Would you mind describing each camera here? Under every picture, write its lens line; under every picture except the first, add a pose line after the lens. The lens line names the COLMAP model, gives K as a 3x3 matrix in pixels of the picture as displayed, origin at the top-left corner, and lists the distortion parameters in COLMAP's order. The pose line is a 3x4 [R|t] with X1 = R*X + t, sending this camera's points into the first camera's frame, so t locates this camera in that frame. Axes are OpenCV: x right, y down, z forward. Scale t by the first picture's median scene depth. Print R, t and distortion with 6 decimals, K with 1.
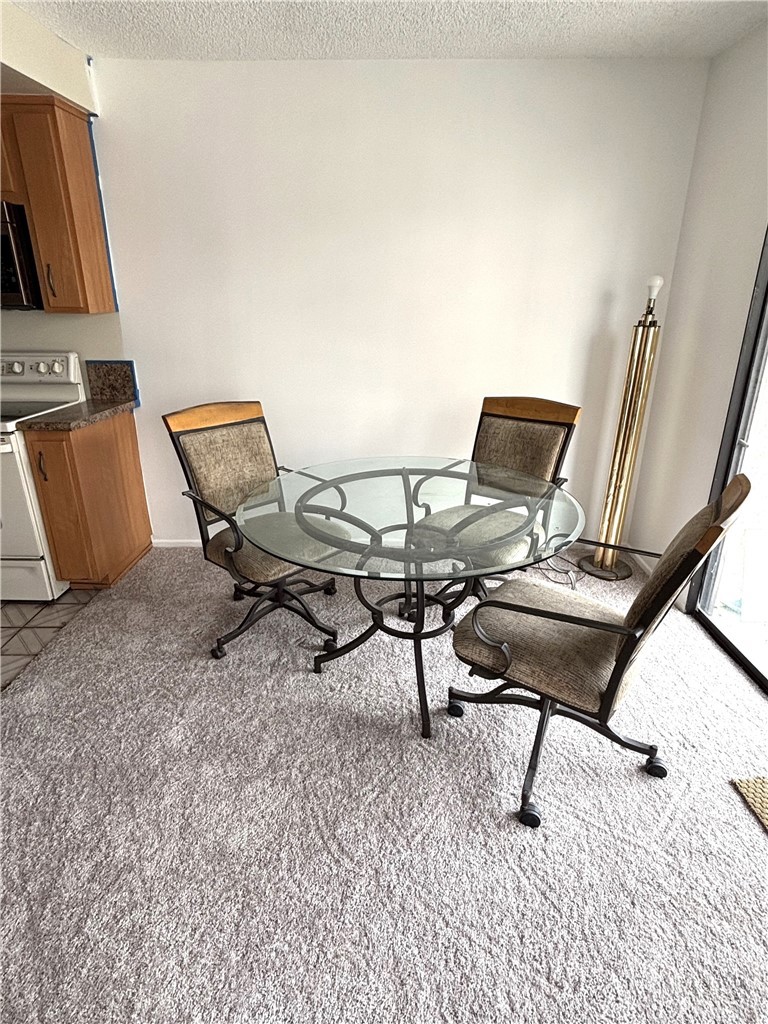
lens RADIAL K [[539.3, 0, 393.5], [0, 539.3, 516.2], [0, 0, 1]] dist [-0.024734, 0.001924]
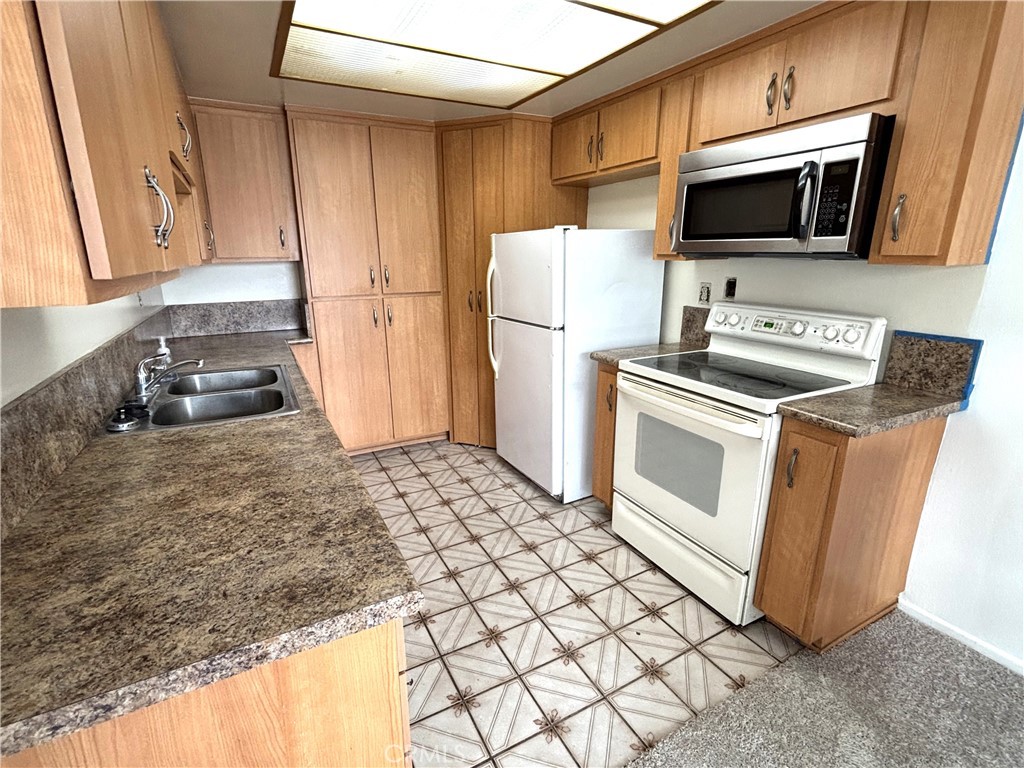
lens RADIAL K [[482.8, 0, 514.6], [0, 482.8, 379.8], [0, 0, 1]] dist [0.004915, -0.002615]
pose [[0.472345, 0.210111, -0.856005, -0.299841], [-0.319477, 0.945944, 0.055899, -0.123944], [0.821477, 0.247070, 0.513937, 0.324783]]
